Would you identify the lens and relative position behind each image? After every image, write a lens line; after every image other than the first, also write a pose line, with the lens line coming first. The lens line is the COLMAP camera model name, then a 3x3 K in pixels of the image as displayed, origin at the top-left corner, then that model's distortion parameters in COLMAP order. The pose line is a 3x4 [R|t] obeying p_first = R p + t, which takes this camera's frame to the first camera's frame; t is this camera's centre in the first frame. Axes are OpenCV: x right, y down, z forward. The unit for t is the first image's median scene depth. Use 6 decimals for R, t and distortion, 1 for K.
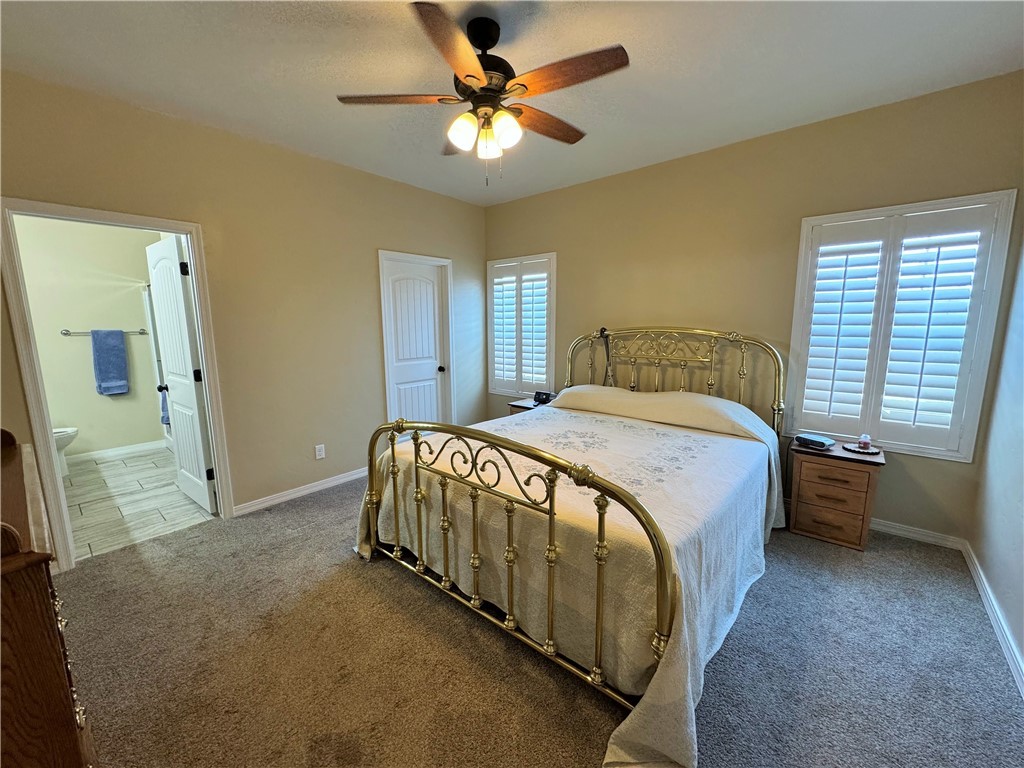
lens RADIAL K [[412.6, 0, 512.0], [0, 412.6, 384.0], [0, 0, 1]] dist [-0.010666, 0.000105]
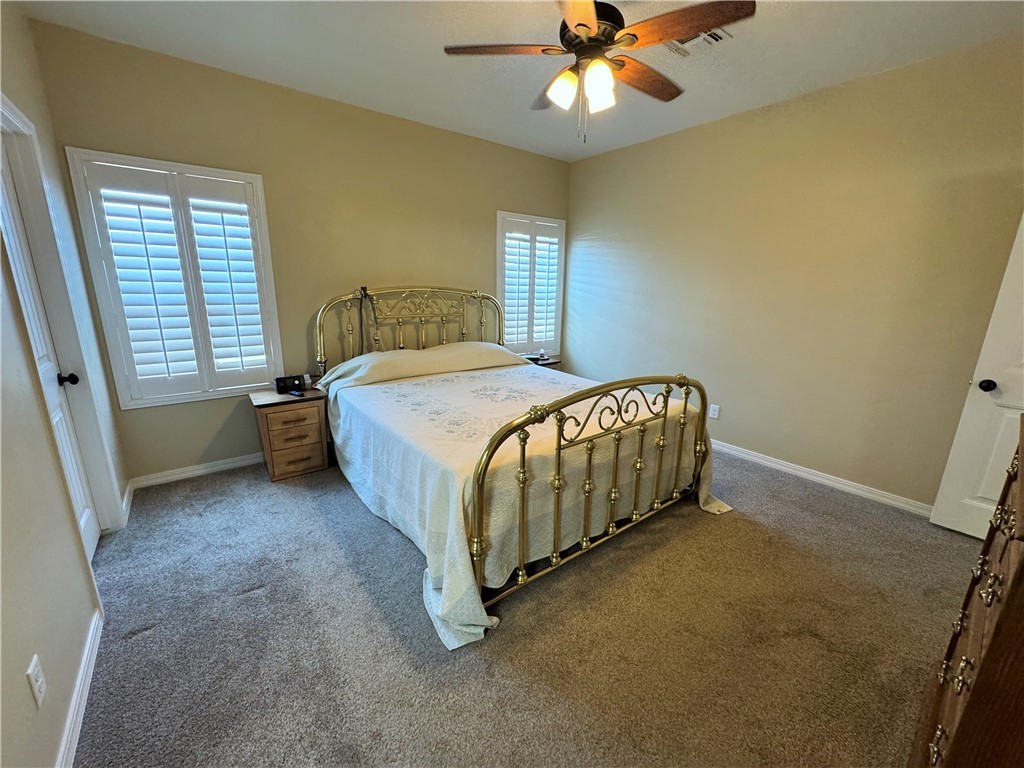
lens RADIAL K [[410.9, 0, 512.0], [0, 410.9, 384.0], [0, 0, 1]] dist [-0.001272, -0.000452]
pose [[0.195050, -0.224396, 0.954778, -1.092992], [0.126971, 0.971061, 0.202284, -0.130823], [-0.972540, 0.081773, 0.217898, 0.931364]]
